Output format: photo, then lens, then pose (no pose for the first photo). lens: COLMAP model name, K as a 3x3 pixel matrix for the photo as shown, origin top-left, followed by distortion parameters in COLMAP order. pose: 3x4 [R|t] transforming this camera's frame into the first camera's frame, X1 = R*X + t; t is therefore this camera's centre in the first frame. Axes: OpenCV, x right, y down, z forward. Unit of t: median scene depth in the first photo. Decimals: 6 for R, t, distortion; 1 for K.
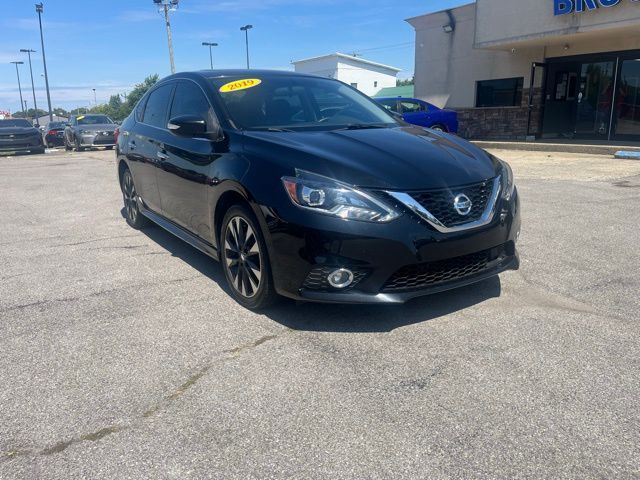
lens RADIAL K [[489.3, 0, 320.9], [0, 489.3, 239.7], [0, 0, 1]] dist [0.044861, -0.046362]
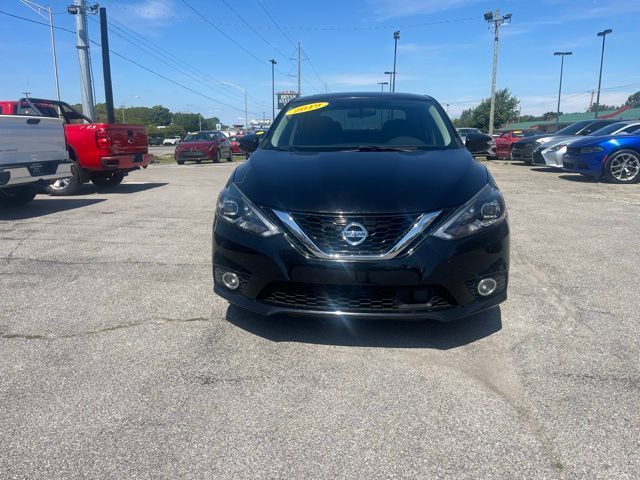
lens RADIAL K [[489.3, 0, 319.2], [0, 489.3, 246.1], [0, 0, 1]] dist [0.044861, -0.046362]
pose [[0.778168, 0.159069, -0.607579, 0.813309], [-0.167158, 0.984958, 0.043780, -0.077817], [0.605403, 0.067494, 0.793052, 0.198161]]
